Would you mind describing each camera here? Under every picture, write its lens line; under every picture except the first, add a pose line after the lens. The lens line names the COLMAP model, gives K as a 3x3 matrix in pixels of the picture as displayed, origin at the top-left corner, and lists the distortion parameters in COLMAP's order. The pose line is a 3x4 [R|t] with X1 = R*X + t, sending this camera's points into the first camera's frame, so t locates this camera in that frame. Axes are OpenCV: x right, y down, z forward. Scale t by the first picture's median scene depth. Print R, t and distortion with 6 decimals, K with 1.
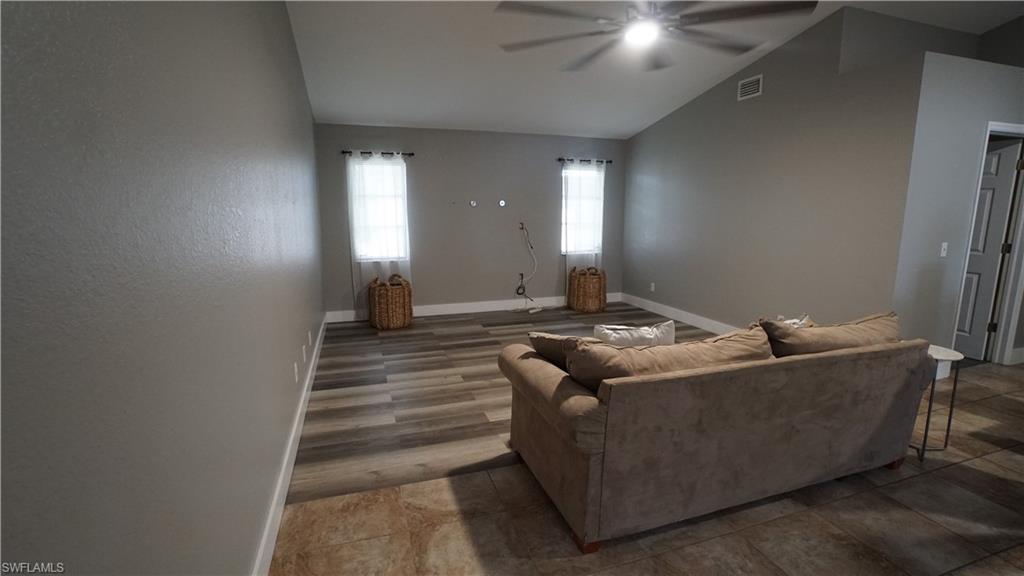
lens RADIAL K [[447.8, 0, 512.0], [0, 447.8, 288.0], [0, 0, 1]] dist [-0.046147, 0.000050]
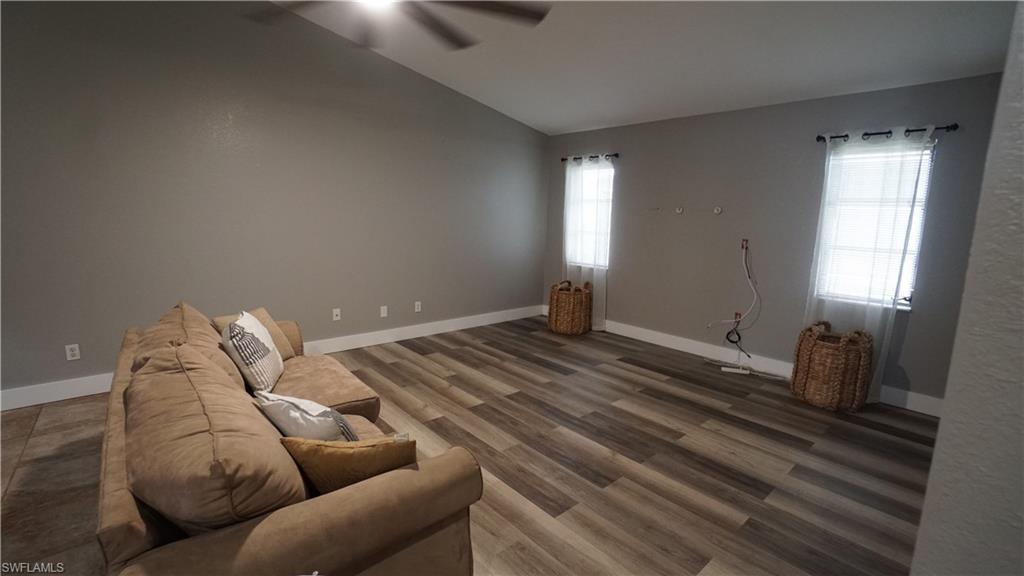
lens RADIAL K [[486.0, 0, 512.0], [0, 486.0, 288.0], [0, 0, 1]] dist [-0.000080, 0.000046]
pose [[0.354878, 0.167839, -0.919724, 0.678698], [-0.172204, 0.978656, 0.112149, -0.110446], [0.918917, 0.118581, 0.376206, 0.468281]]
